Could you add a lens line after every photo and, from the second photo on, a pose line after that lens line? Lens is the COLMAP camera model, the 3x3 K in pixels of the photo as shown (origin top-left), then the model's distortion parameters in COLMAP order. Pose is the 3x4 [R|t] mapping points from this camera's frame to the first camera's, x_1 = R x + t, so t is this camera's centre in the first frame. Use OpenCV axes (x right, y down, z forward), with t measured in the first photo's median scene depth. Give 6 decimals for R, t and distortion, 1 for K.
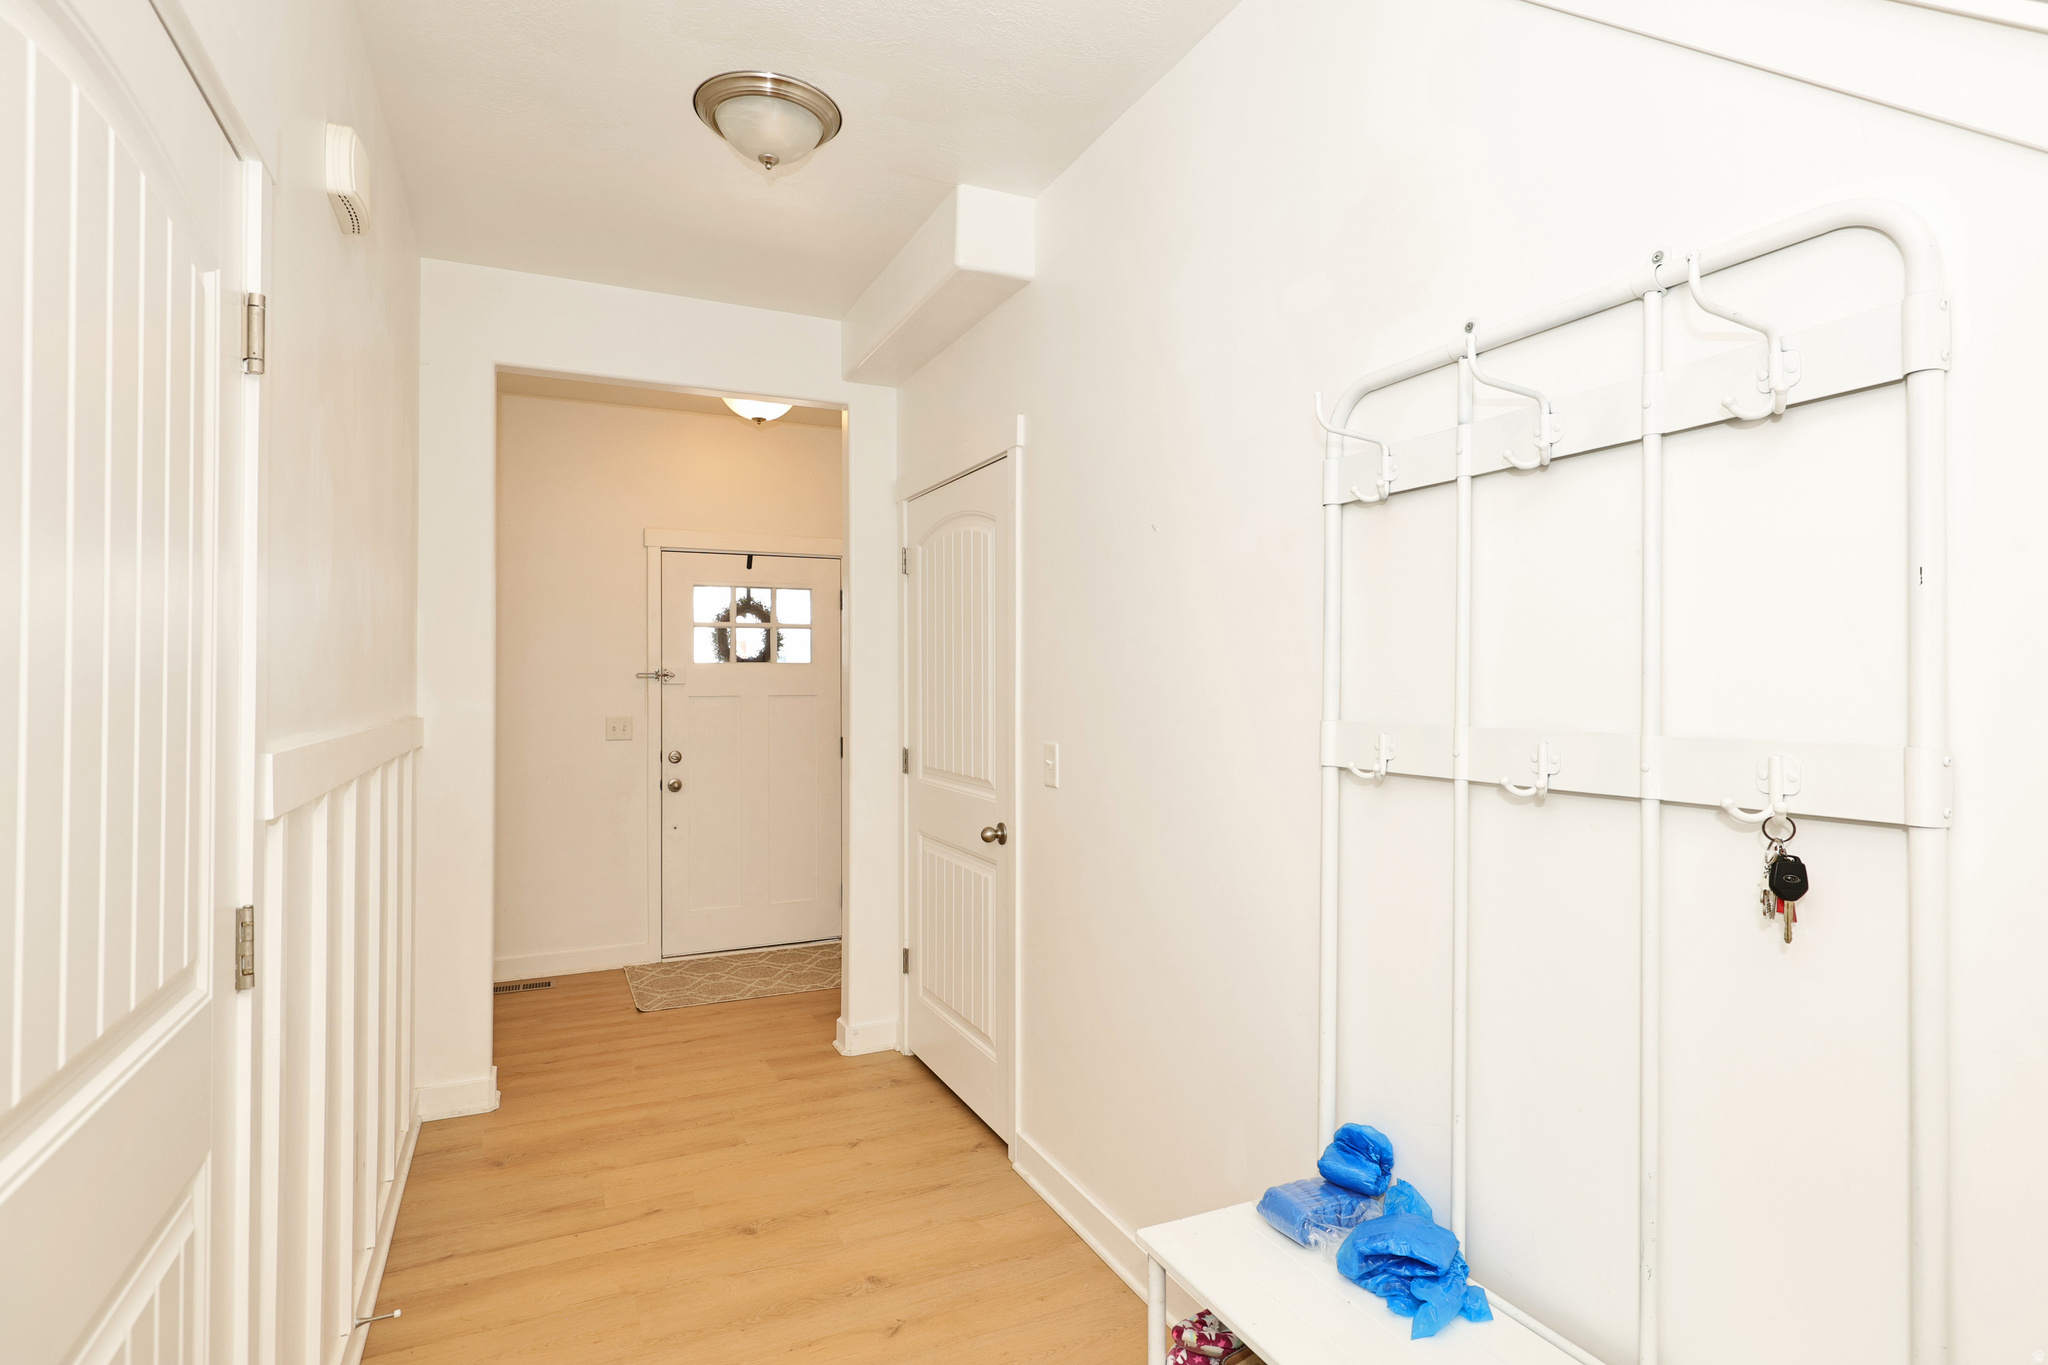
lens RADIAL K [[1058.6, 0, 1012.7], [0, 1058.6, 623.3], [0, 0, 1]] dist [0.004307, -0.000327]
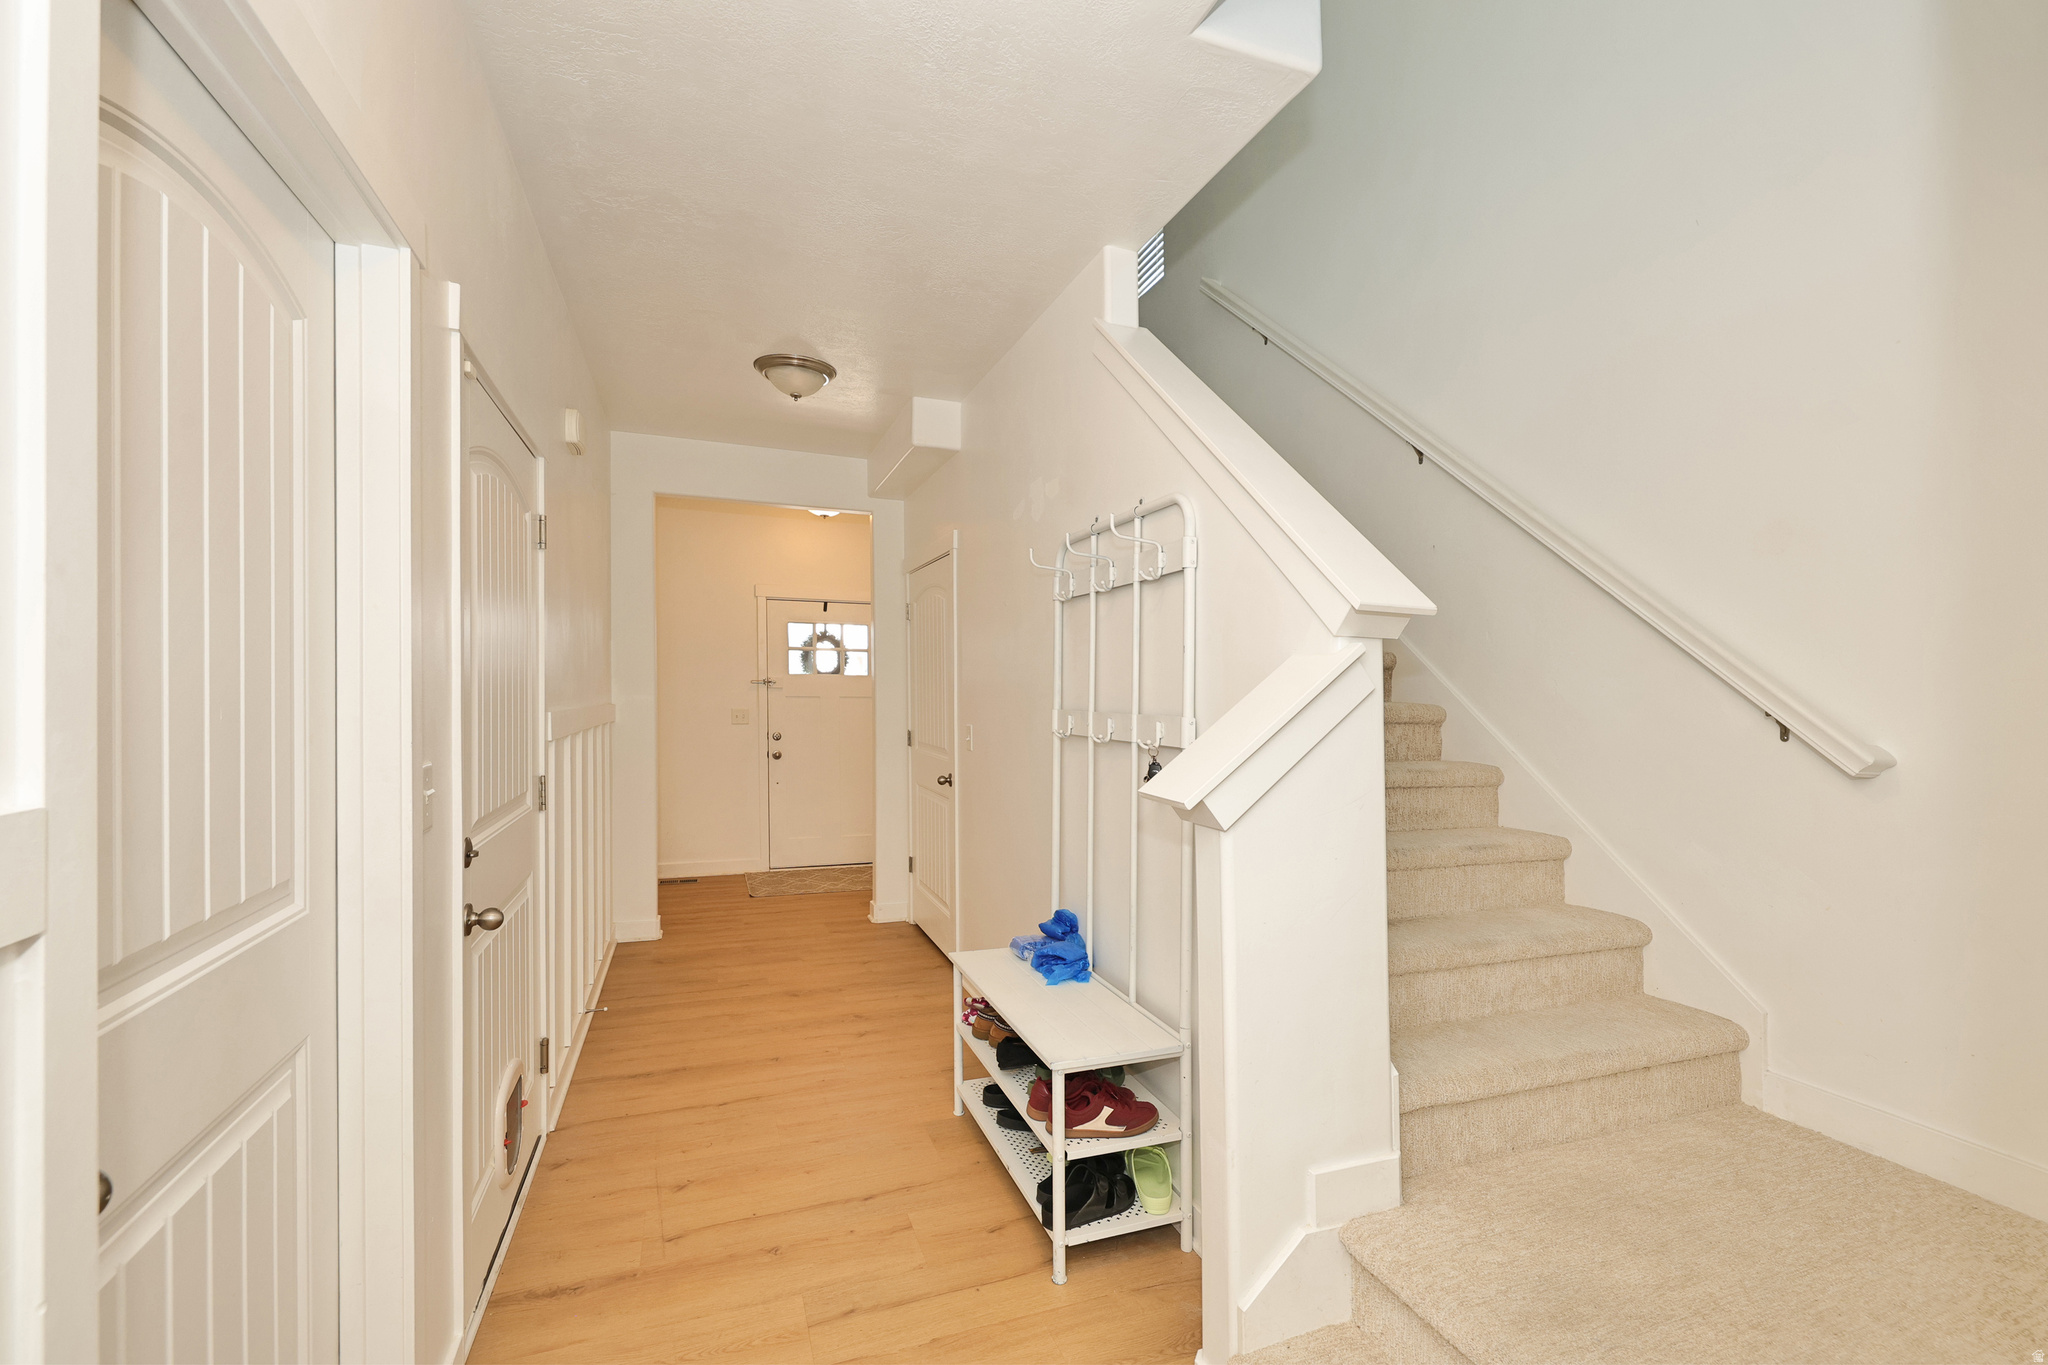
lens RADIAL K [[877.0, 0, 1024.8], [0, 877.0, 689.2], [0, 0, 1]] dist [-0.001997, 0.000382]
pose [[0.997265, 0.017198, -0.071881, 0.188944], [-0.013472, 0.998556, 0.052002, -0.016016], [0.072671, -0.050891, 0.996057, -0.332630]]
